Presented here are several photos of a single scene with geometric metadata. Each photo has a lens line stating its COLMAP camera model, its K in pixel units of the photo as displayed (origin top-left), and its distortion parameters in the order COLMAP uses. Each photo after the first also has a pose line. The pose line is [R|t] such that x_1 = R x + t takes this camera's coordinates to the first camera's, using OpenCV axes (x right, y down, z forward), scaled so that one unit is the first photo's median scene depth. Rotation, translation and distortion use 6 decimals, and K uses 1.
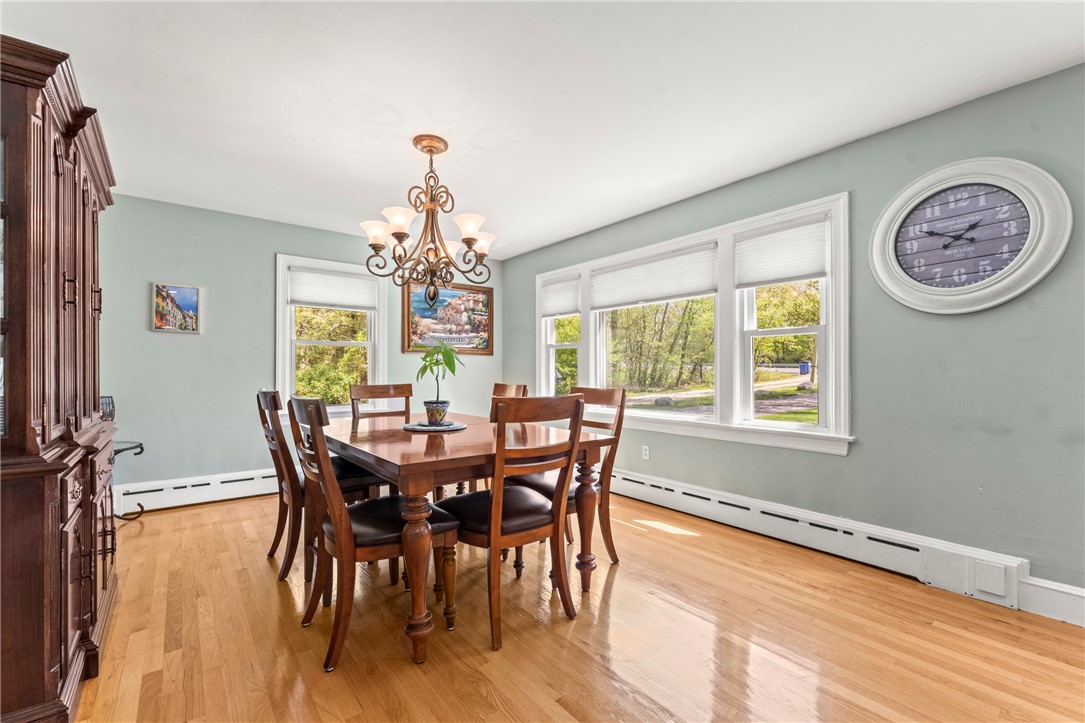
lens RADIAL K [[473.3, 0, 546.3], [0, 473.3, 367.9], [0, 0, 1]] dist [-0.004949, 0.000221]
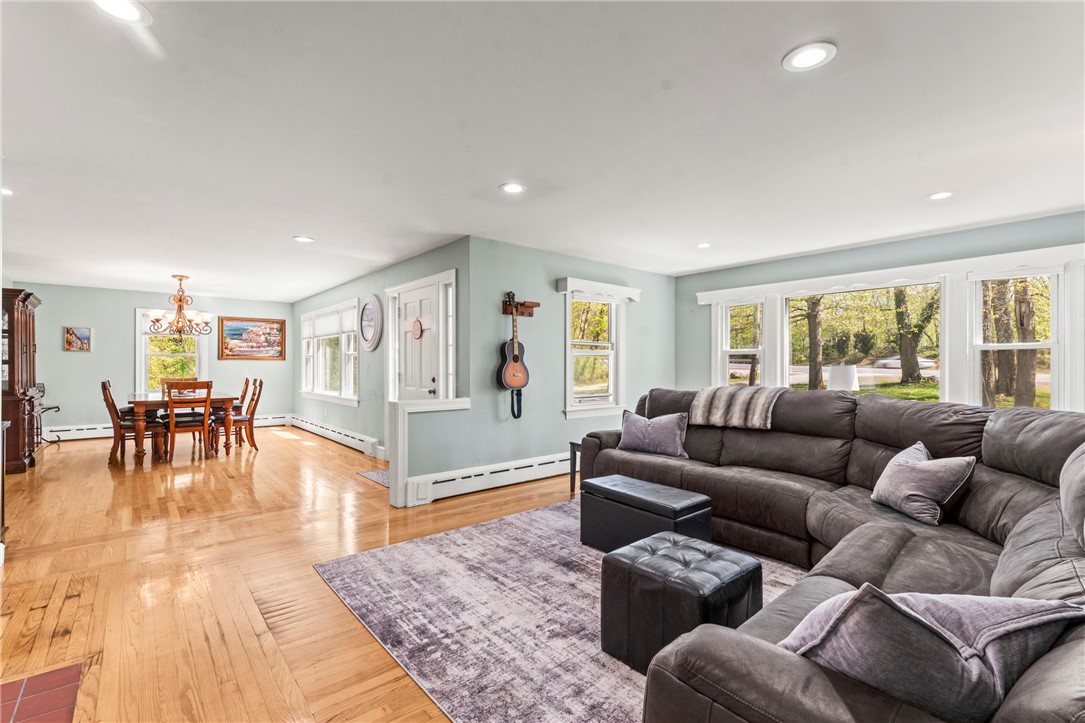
lens RADIAL K [[473.3, 0, 536.1], [0, 473.3, 363.9], [0, 0, 1]] dist [-0.004949, 0.000221]
pose [[0.998735, 0.001021, 0.050269, 1.035553], [-0.001244, 0.999989, 0.004416, -0.033529], [-0.050264, -0.004473, 0.998726, -1.069119]]
